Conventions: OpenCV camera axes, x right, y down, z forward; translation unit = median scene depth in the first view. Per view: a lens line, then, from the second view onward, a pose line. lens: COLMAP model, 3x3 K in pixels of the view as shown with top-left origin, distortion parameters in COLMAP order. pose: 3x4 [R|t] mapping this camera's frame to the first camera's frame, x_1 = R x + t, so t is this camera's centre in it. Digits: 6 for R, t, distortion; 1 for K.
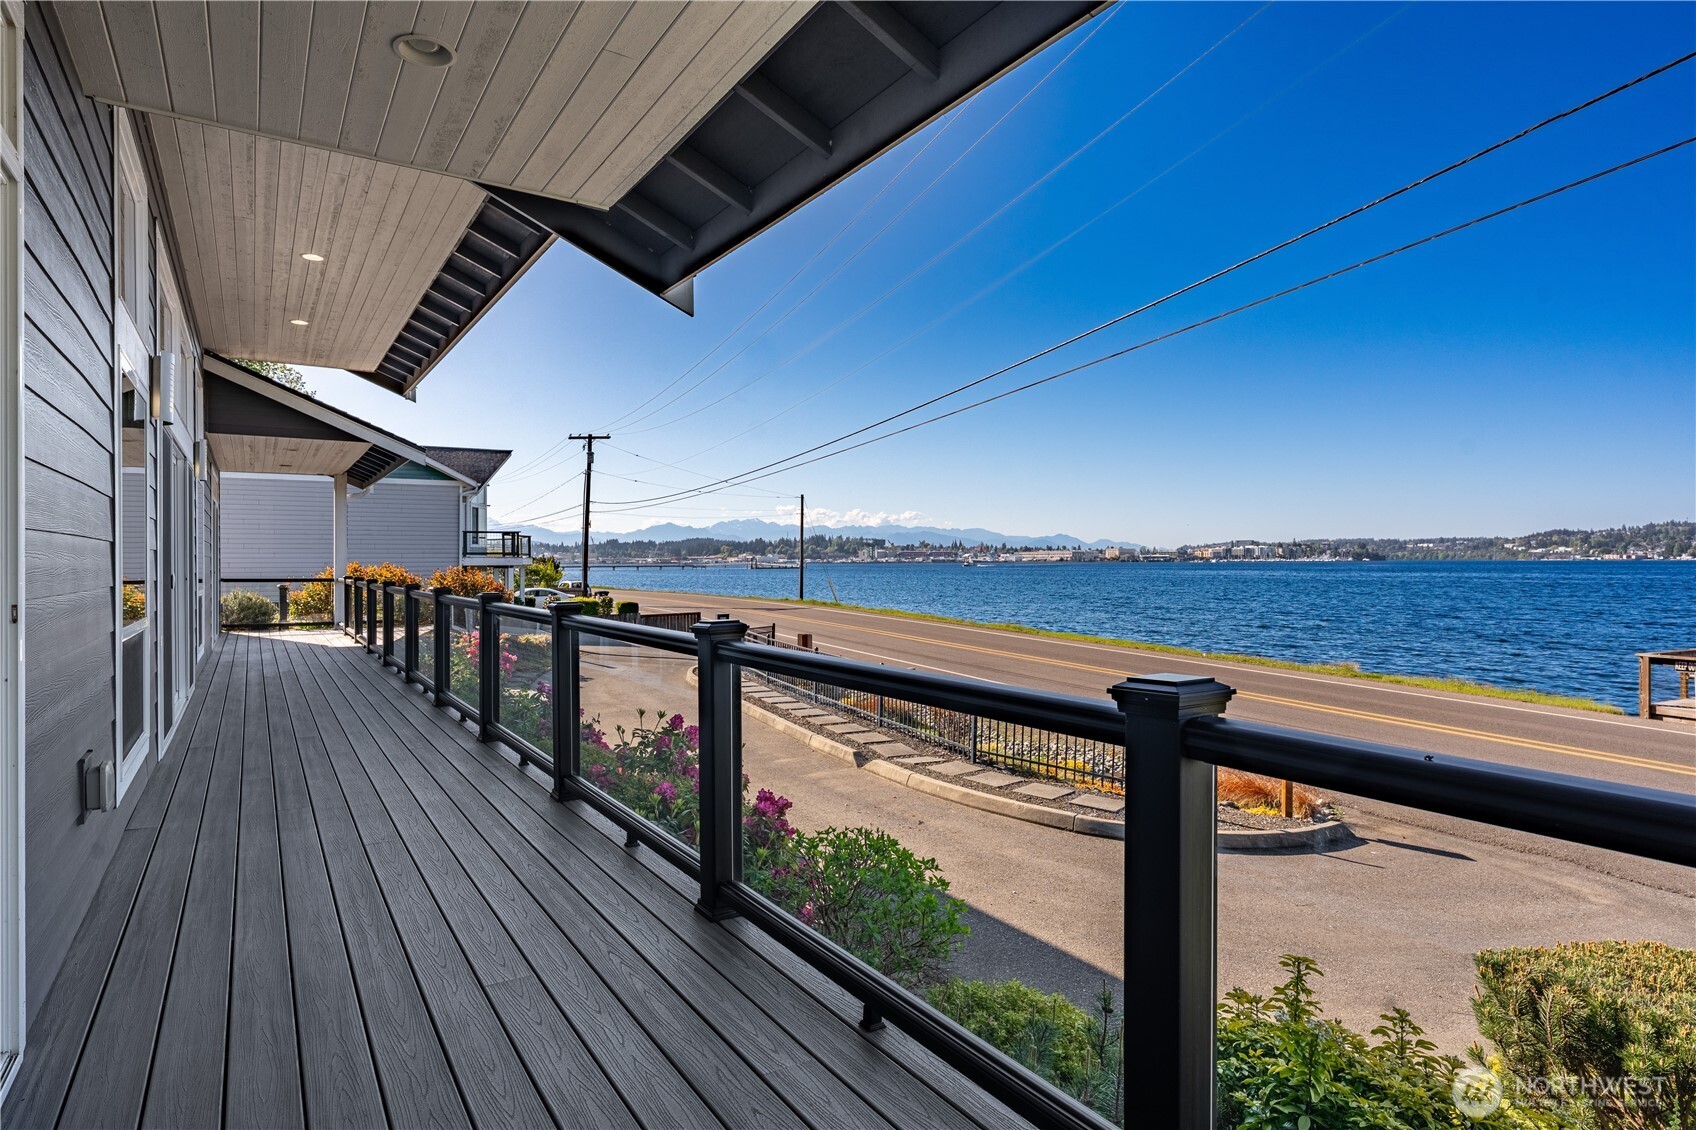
lens RADIAL K [[924.7, 0, 862.5], [0, 924.7, 566.8], [0, 0, 1]] dist [-0.000551, -0.000261]
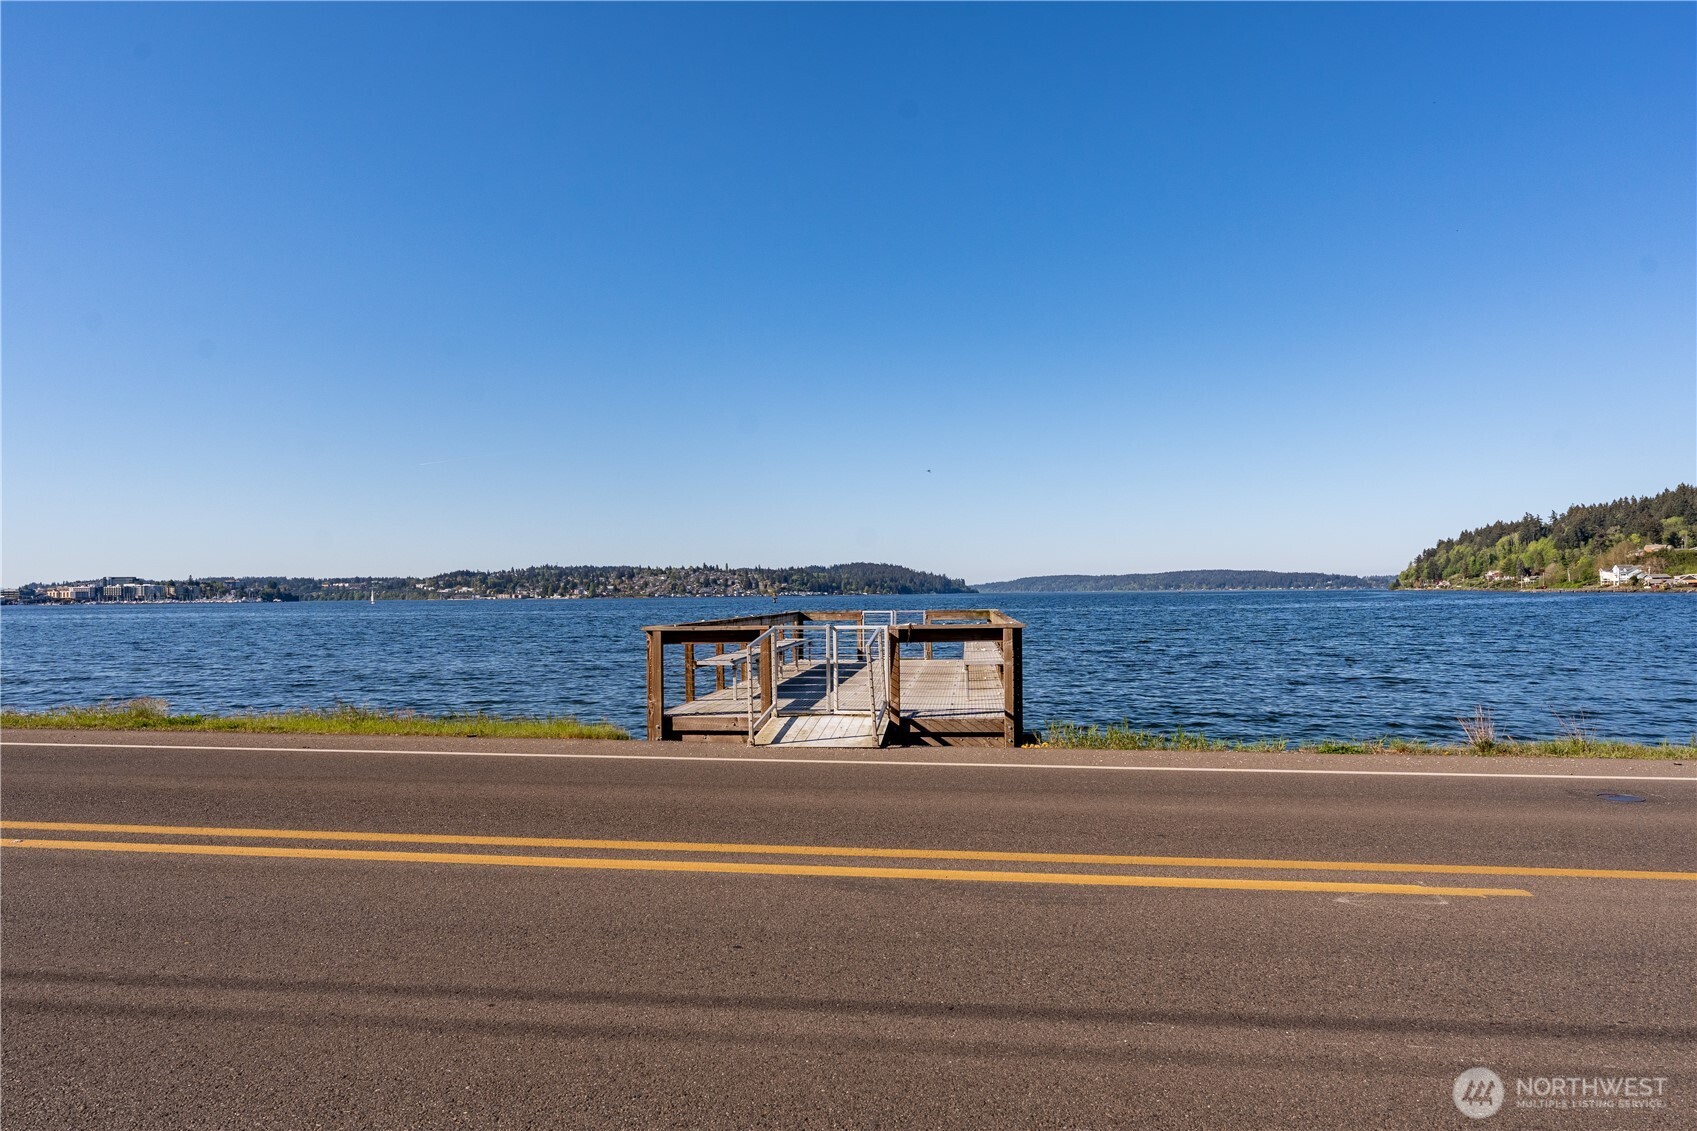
lens RADIAL K [[1034.7, 0, 848.7], [0, 1034.7, 572.5], [0, 0, 1]] dist [-0.009509, 0.013332]
pose [[0.537295, 0.016335, 0.843236, 1.716080], [0.013623, 0.999514, -0.028043, 0.367745], [-0.843284, 0.026555, 0.536811, 2.546678]]
